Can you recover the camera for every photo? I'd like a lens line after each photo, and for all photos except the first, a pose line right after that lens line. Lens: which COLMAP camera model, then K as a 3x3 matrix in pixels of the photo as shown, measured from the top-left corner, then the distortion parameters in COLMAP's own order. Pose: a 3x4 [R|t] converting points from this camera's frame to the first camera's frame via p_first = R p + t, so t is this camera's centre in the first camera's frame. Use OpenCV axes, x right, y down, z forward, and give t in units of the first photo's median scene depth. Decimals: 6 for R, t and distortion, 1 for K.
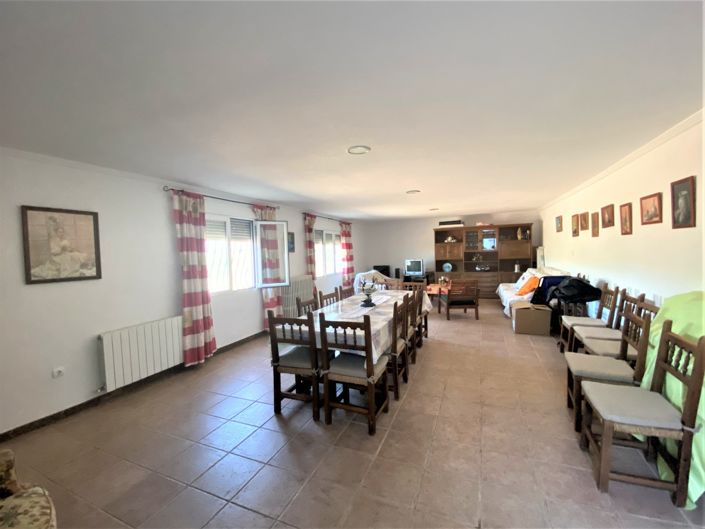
lens RADIAL K [[287.2, 0, 352.0], [0, 287.2, 261.8], [0, 0, 1]] dist [-0.008376, -0.009046]
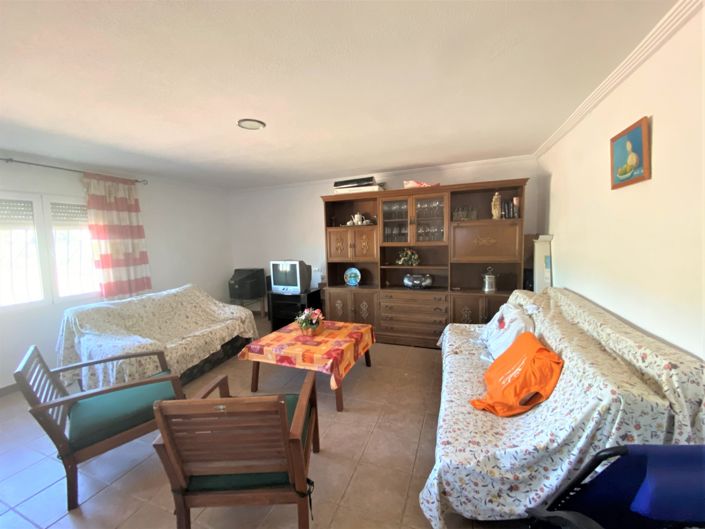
lens RADIAL K [[287.2, 0, 353.6], [0, 287.2, 263.8], [0, 0, 1]] dist [-0.008376, -0.009046]
pose [[0.997980, -0.001741, 0.063509, 0.325835], [-0.001475, 0.998720, 0.050557, -0.029685], [-0.063516, -0.050549, 0.996700, 0.549358]]
